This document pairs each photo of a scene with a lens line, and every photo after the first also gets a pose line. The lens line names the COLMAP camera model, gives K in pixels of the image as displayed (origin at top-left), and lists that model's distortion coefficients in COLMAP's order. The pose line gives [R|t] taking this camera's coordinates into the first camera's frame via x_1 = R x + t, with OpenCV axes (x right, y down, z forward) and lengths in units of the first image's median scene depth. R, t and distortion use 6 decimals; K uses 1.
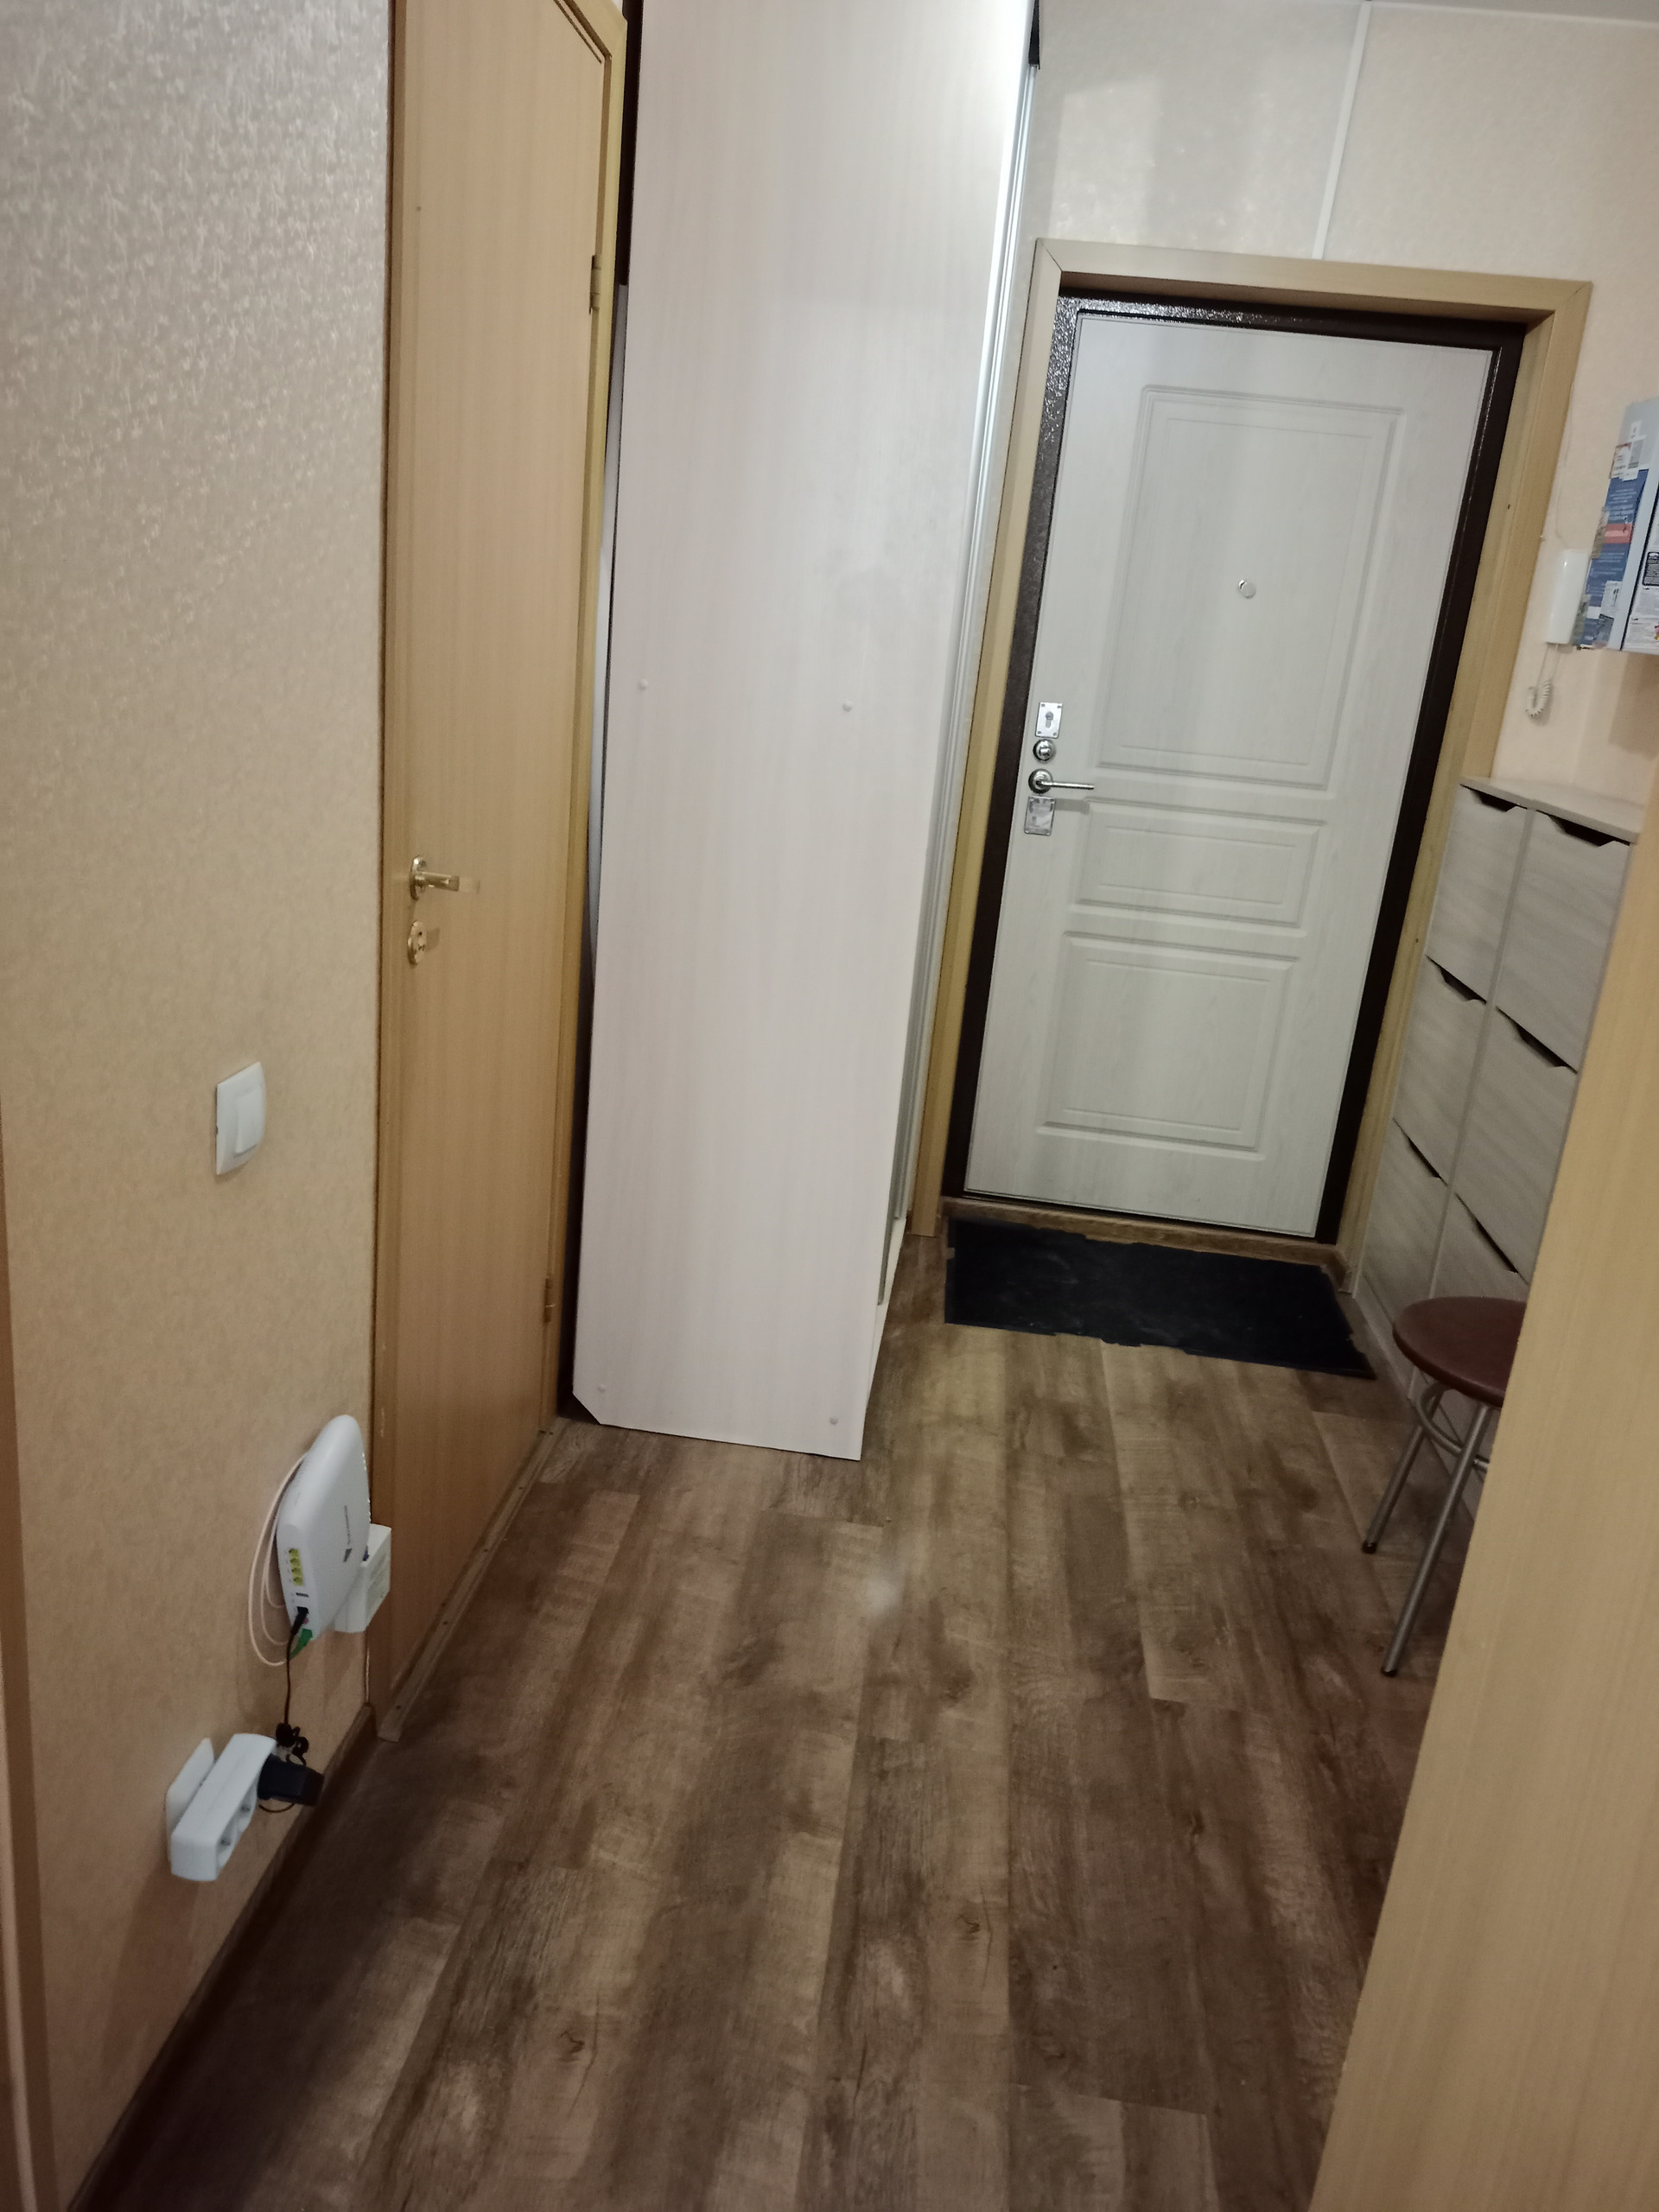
lens RADIAL K [[1635.5, 0, 795.8], [0, 1635.5, 1101.4], [0, 0, 1]] dist [0.053912, -0.067401]
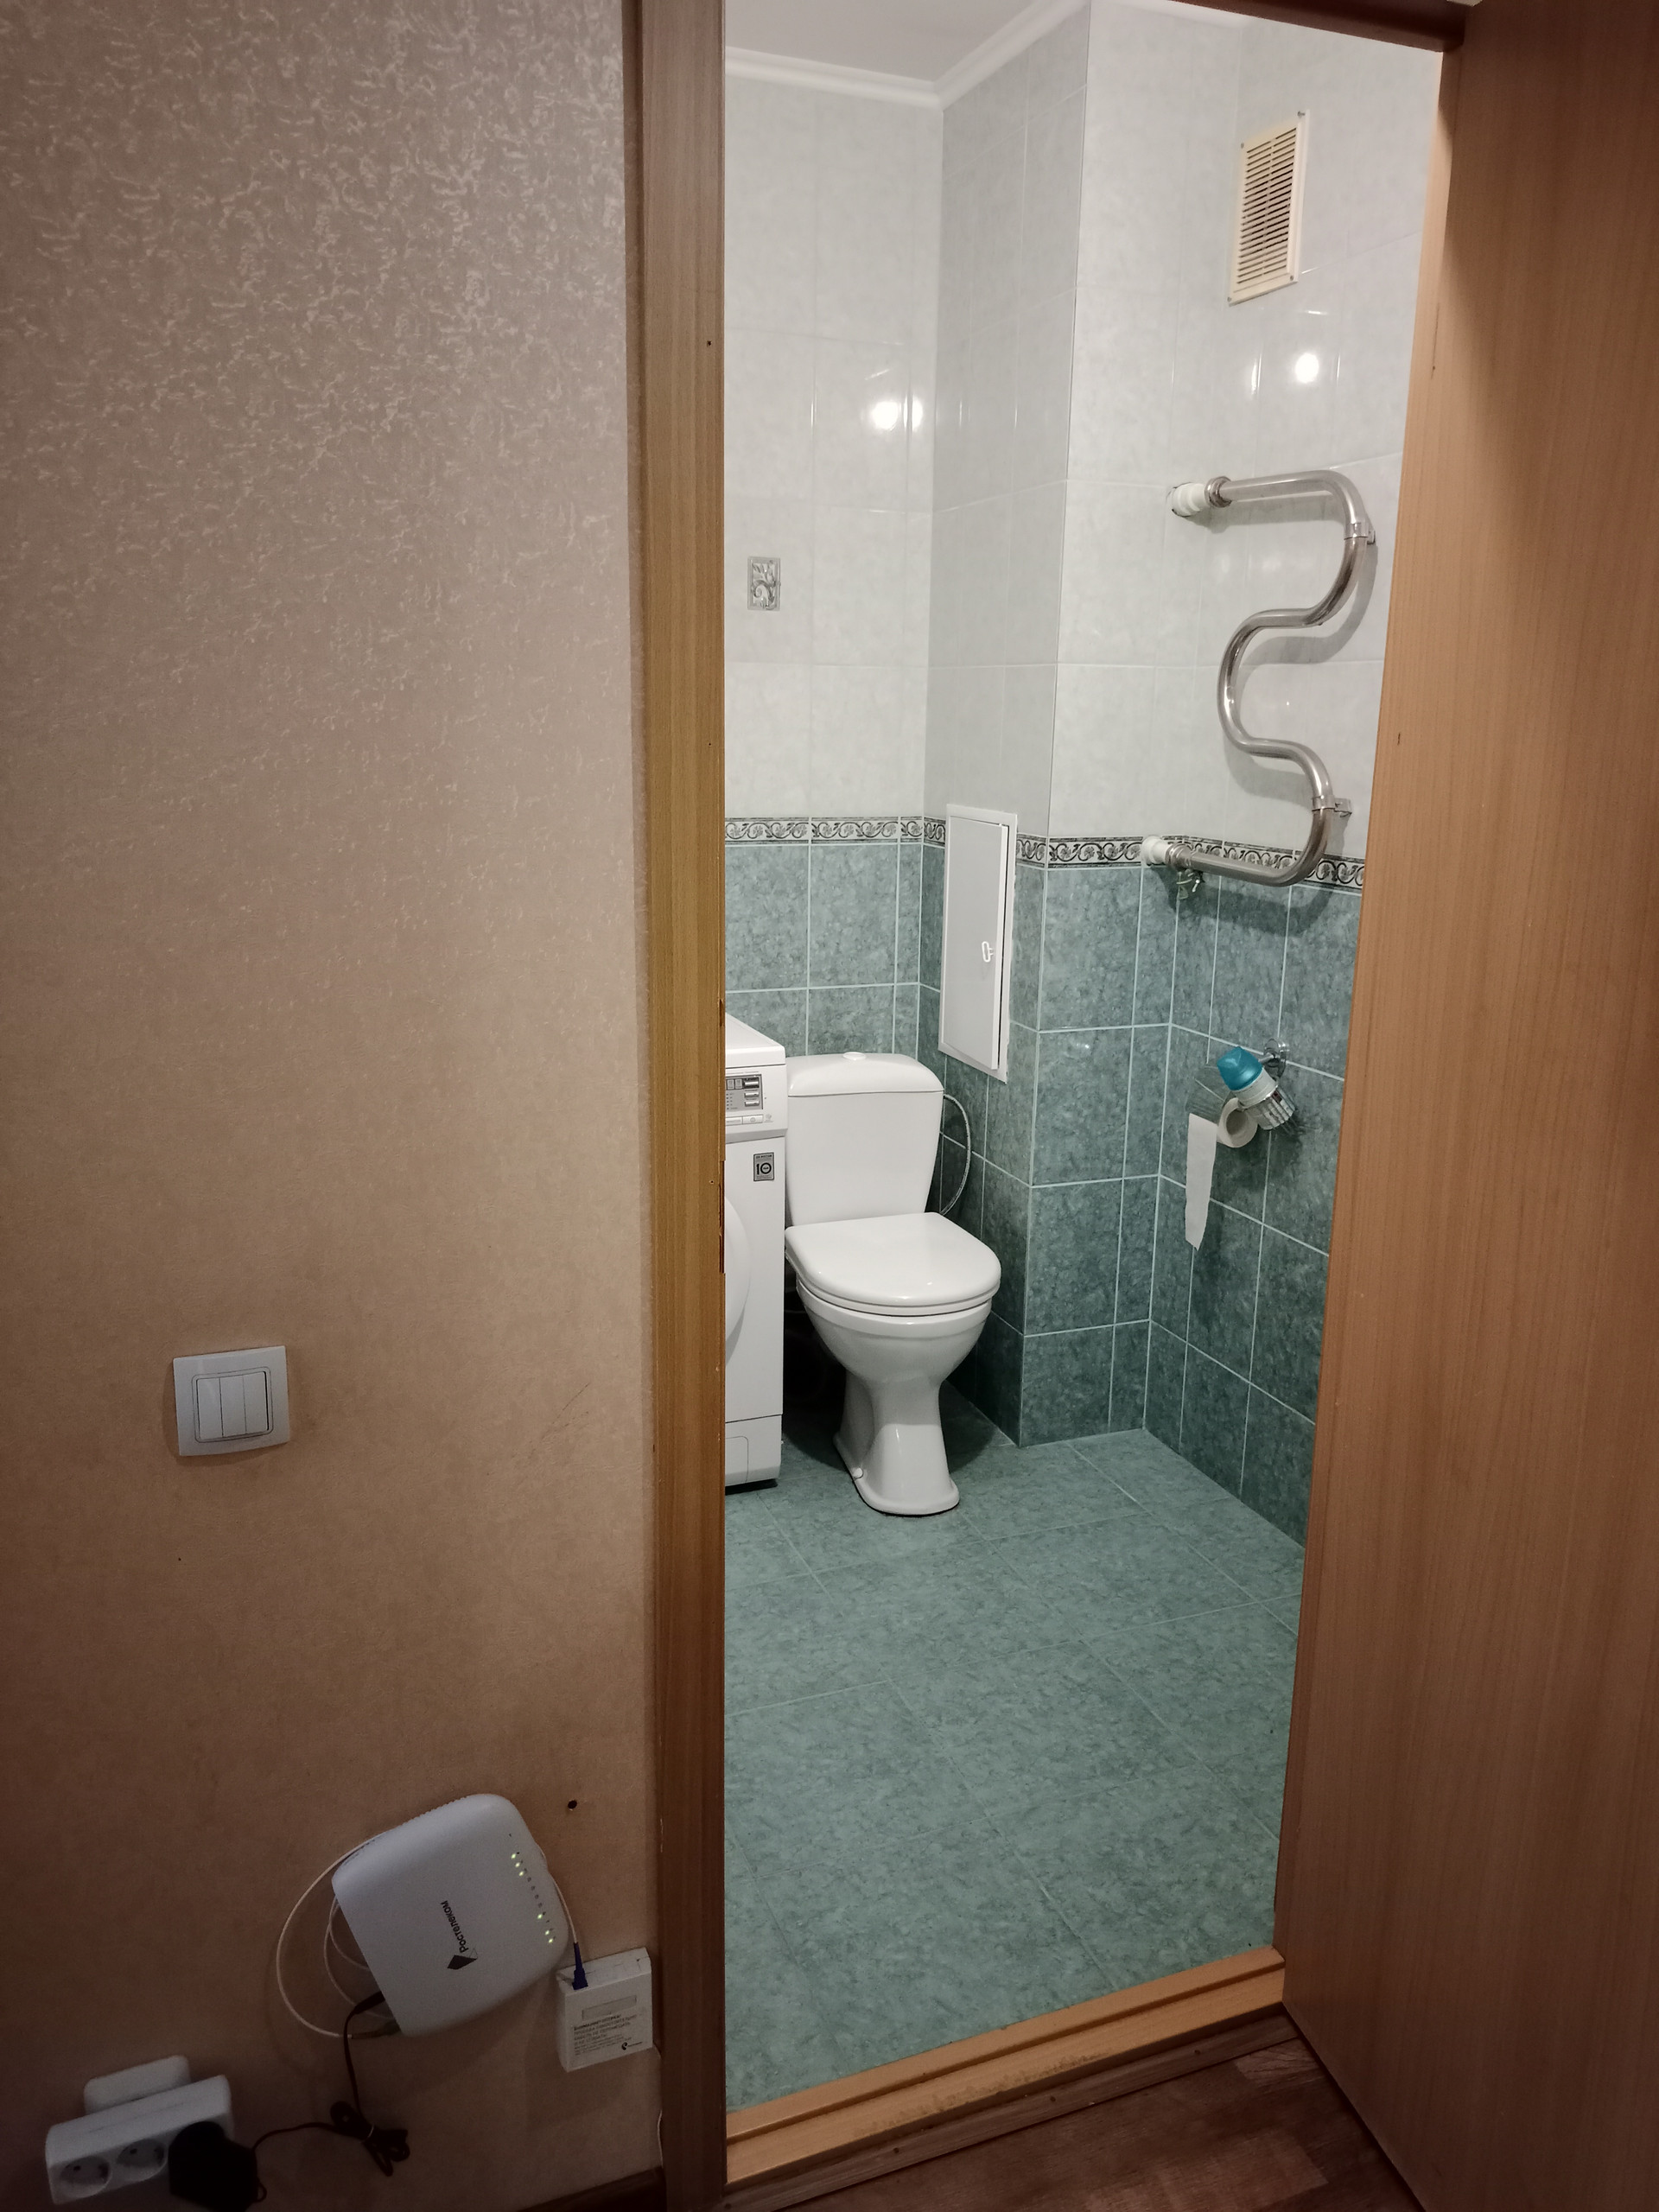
lens RADIAL K [[1635.5, 0, 816.6], [0, 1635.5, 1115.8], [0, 0, 1]] dist [0.053912, -0.067401]
pose [[0.460214, 0.127985, -0.878534, 0.291263], [-0.224126, 0.974252, 0.024522, -0.121675], [0.859052, 0.185617, 0.477049, 0.393456]]
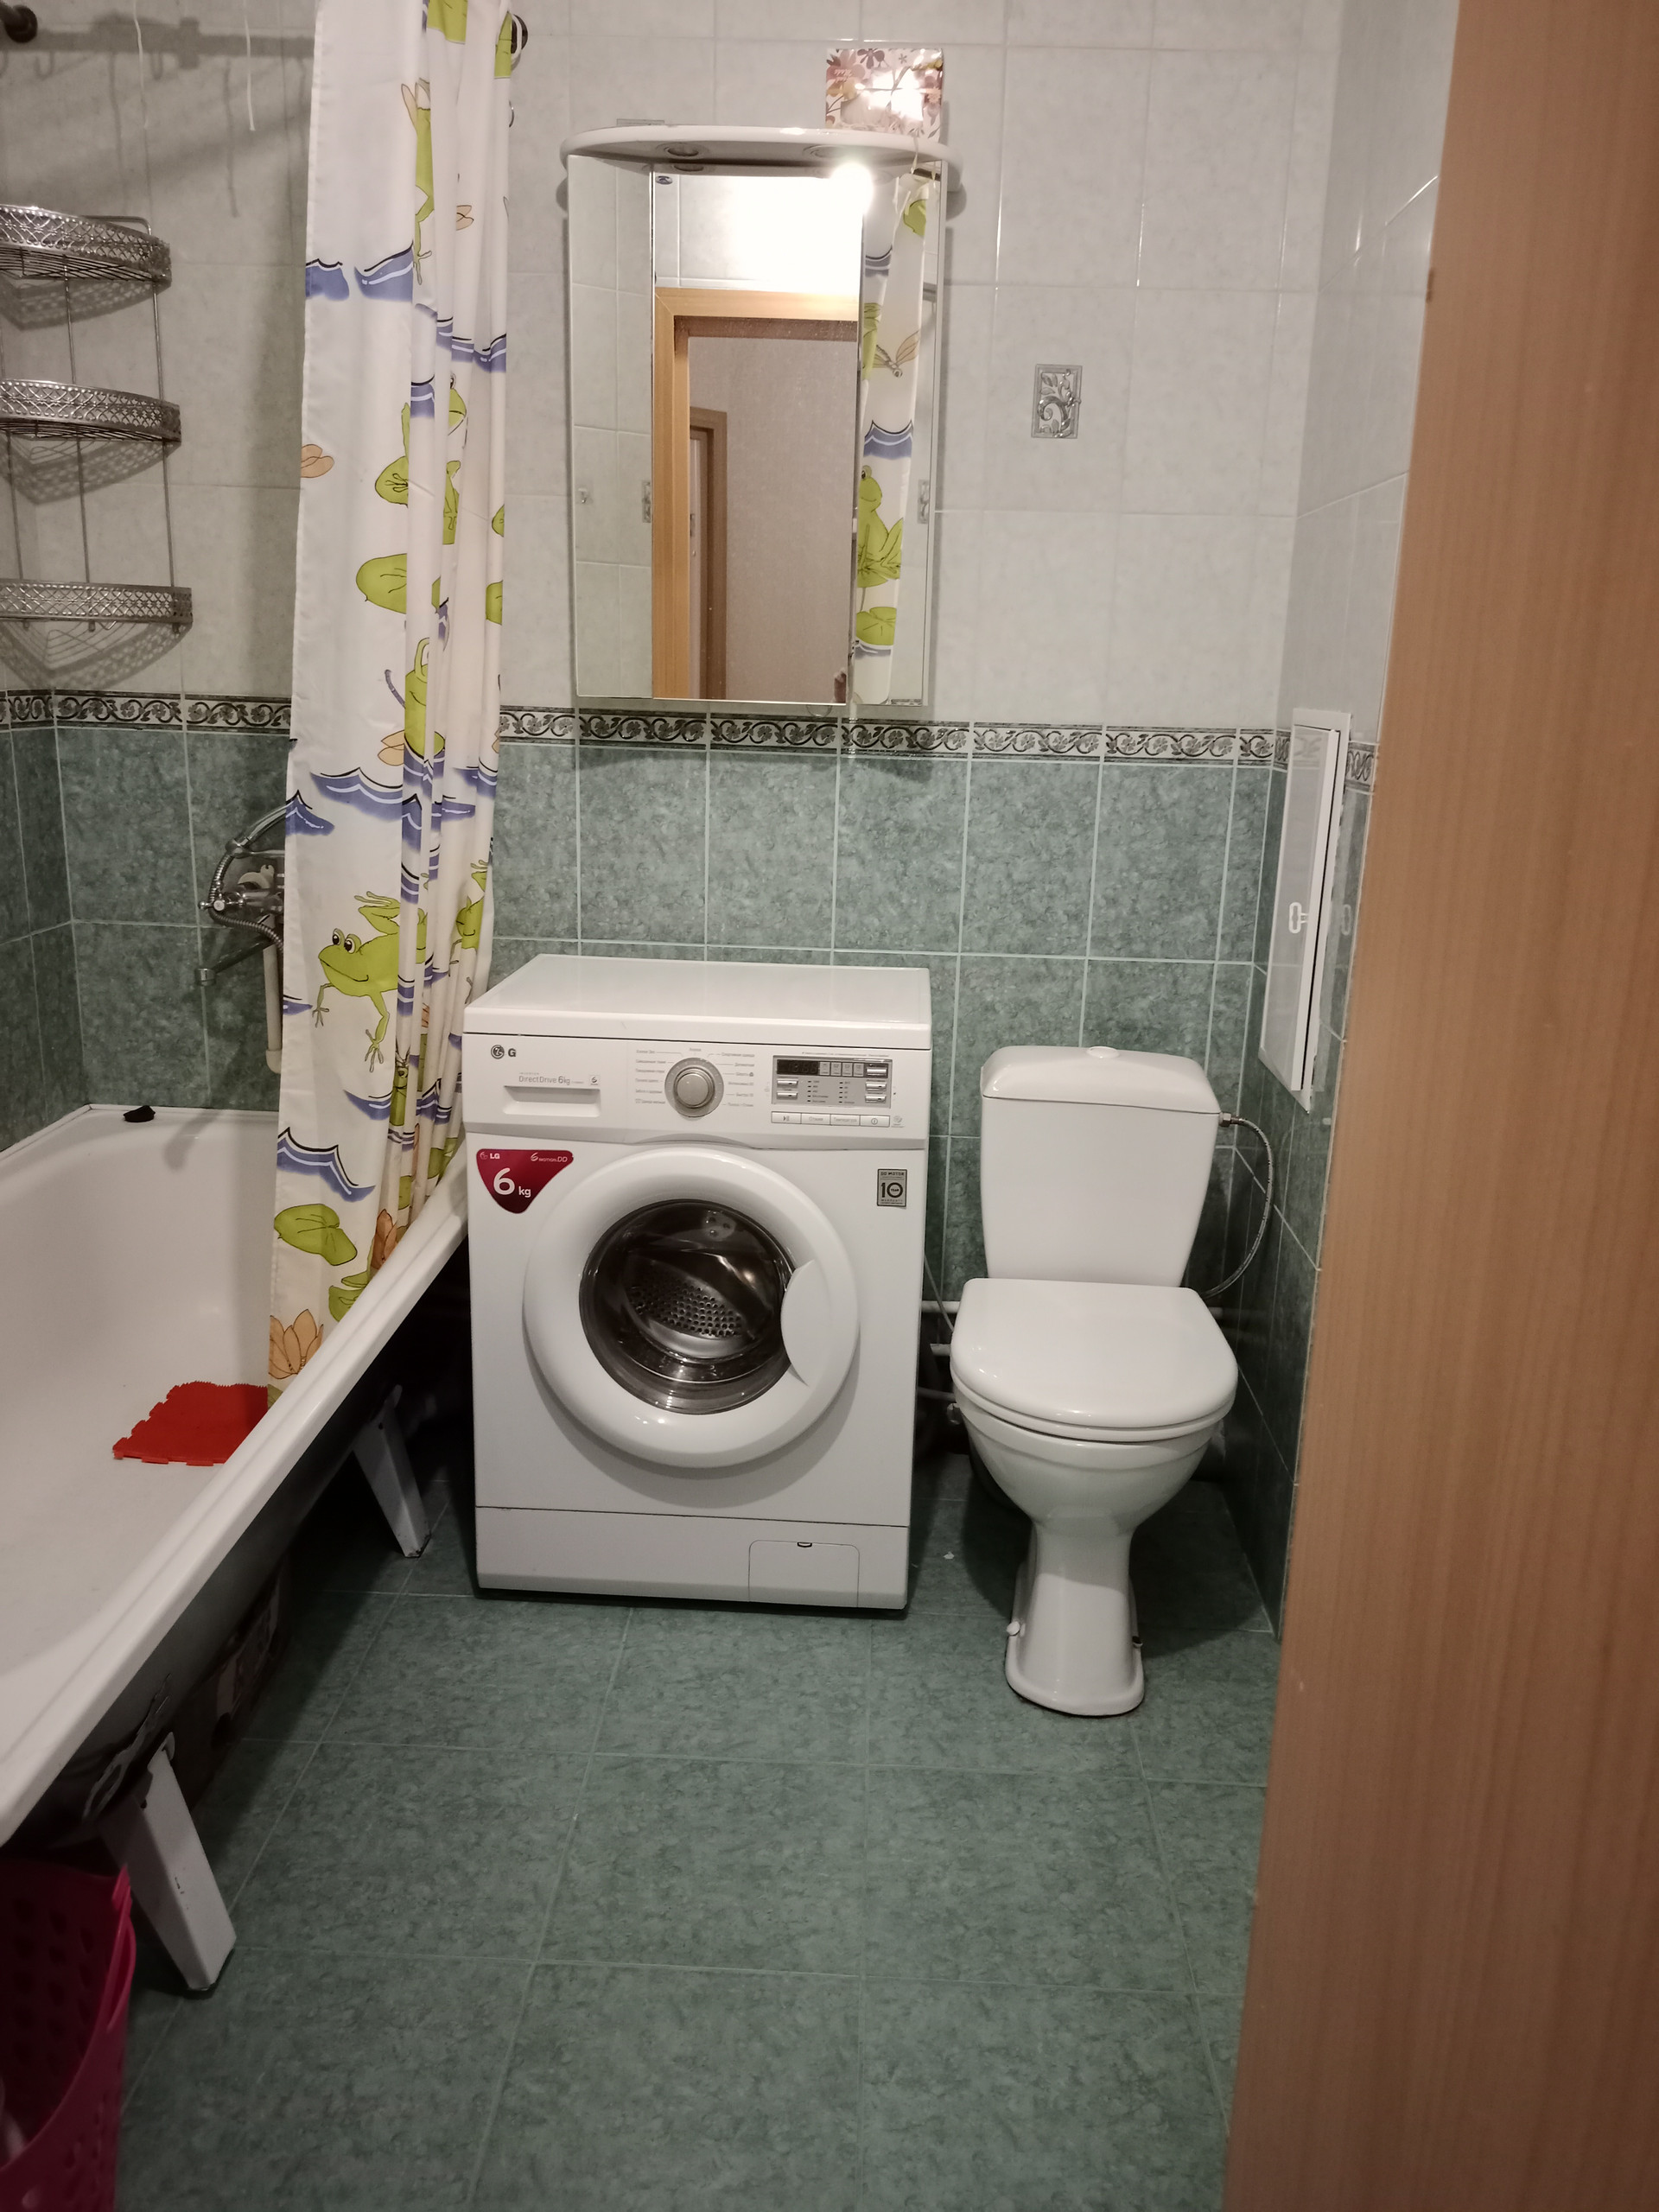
lens RADIAL K [[1635.5, 0, 818.4], [0, 1635.5, 1113.0], [0, 0, 1]] dist [0.053912, -0.067401]
pose [[0.072748, 0.163637, -0.983835, 0.104060], [-0.302697, 0.943541, 0.134553, -0.178982], [0.950307, 0.288015, 0.118173, 0.726890]]
